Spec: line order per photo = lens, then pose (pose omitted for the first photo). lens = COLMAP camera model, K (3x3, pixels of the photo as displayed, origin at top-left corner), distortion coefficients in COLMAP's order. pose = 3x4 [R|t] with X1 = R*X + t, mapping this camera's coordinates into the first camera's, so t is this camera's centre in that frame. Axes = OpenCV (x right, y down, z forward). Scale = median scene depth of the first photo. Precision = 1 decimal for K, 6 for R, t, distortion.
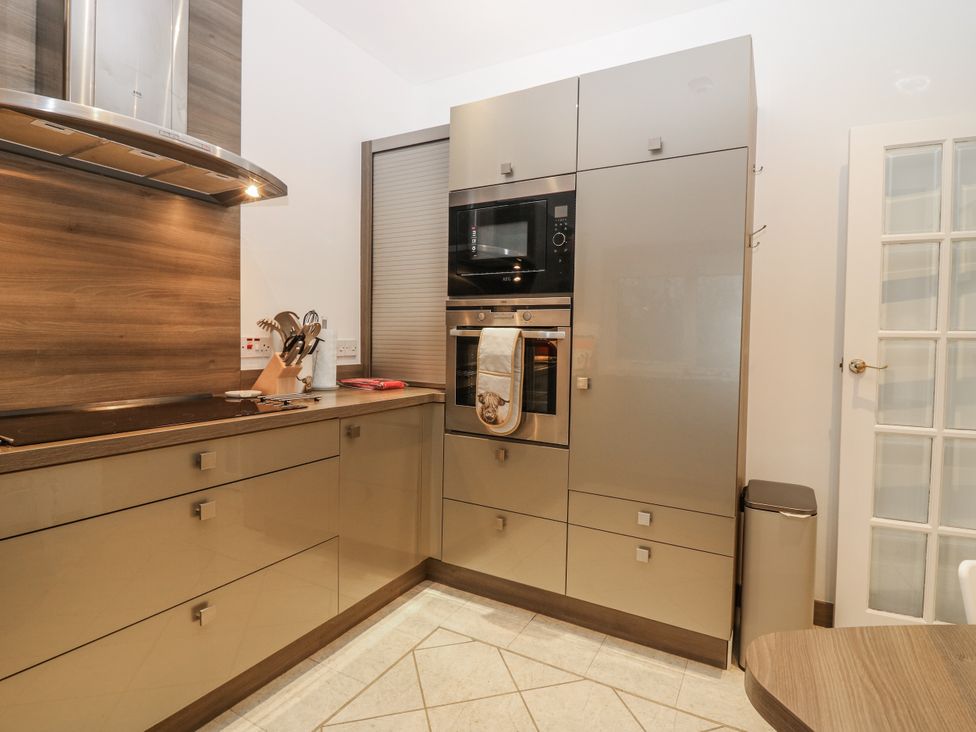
lens RADIAL K [[504.0, 0, 497.2], [0, 504.0, 357.9], [0, 0, 1]] dist [-0.010389, -0.007422]
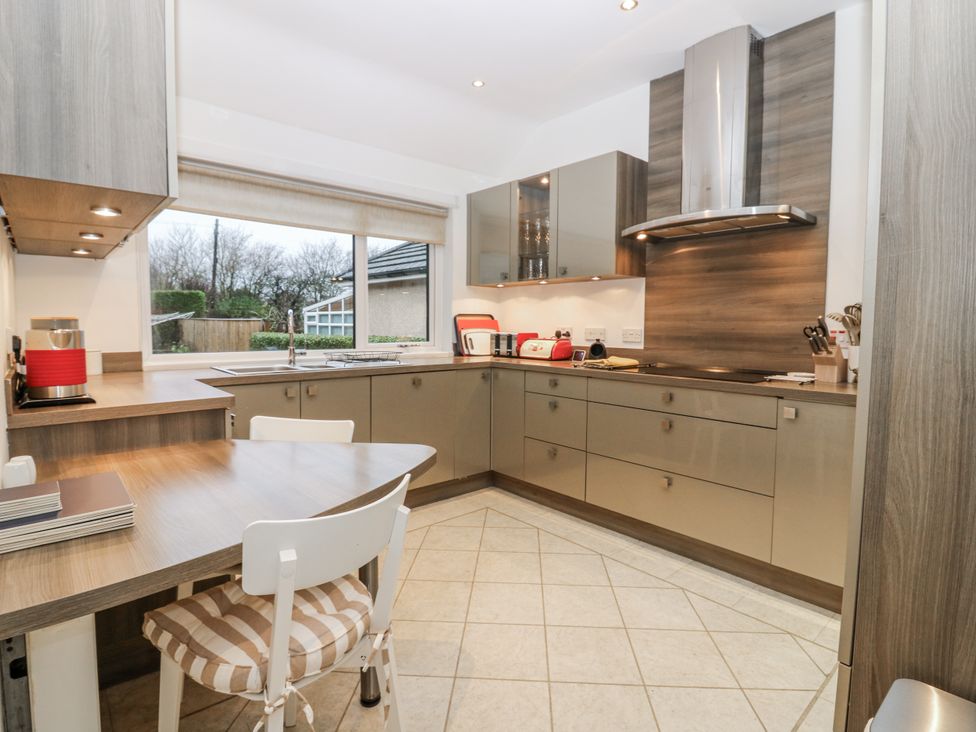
lens RADIAL K [[504.0, 0, 478.2], [0, 504.0, 349.5], [0, 0, 1]] dist [-0.010389, -0.007422]
pose [[-0.357998, 0.036042, -0.933026, 0.977102], [-0.039642, 0.997767, 0.053753, -0.028566], [0.932880, 0.056230, -0.355770, 0.723035]]
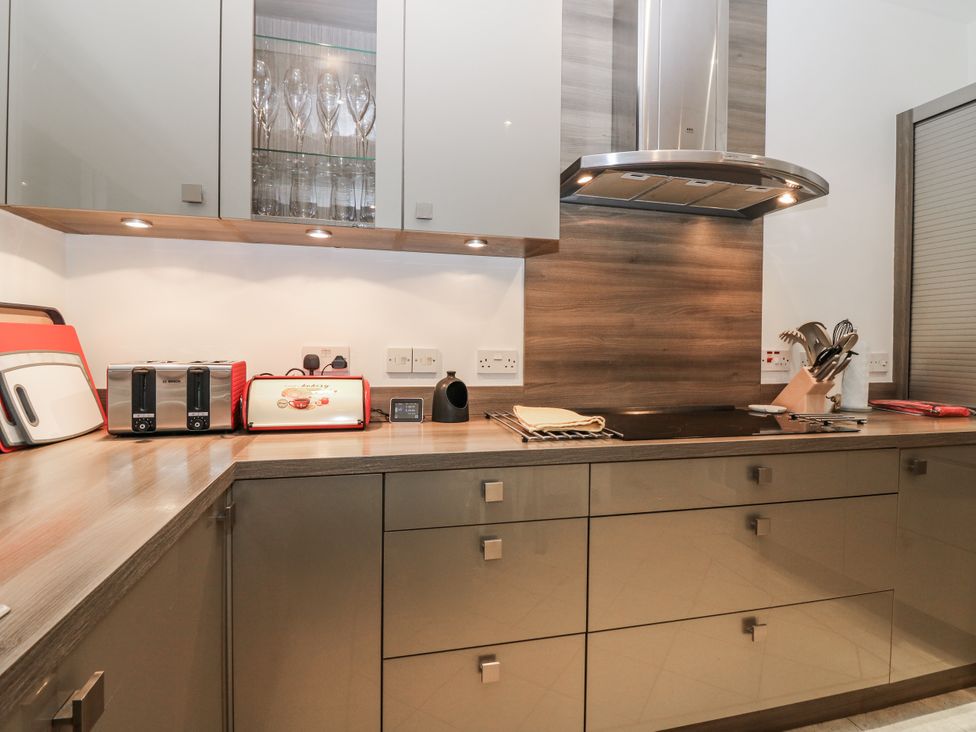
lens RADIAL K [[504.0, 0, 492.7], [0, 504.0, 358.6], [0, 0, 1]] dist [-0.010389, -0.007422]
pose [[0.676677, 0.011751, -0.736186, -0.158326], [-0.026774, 0.999604, -0.008654, -0.002650], [0.735793, 0.025567, 0.676724, -0.049999]]
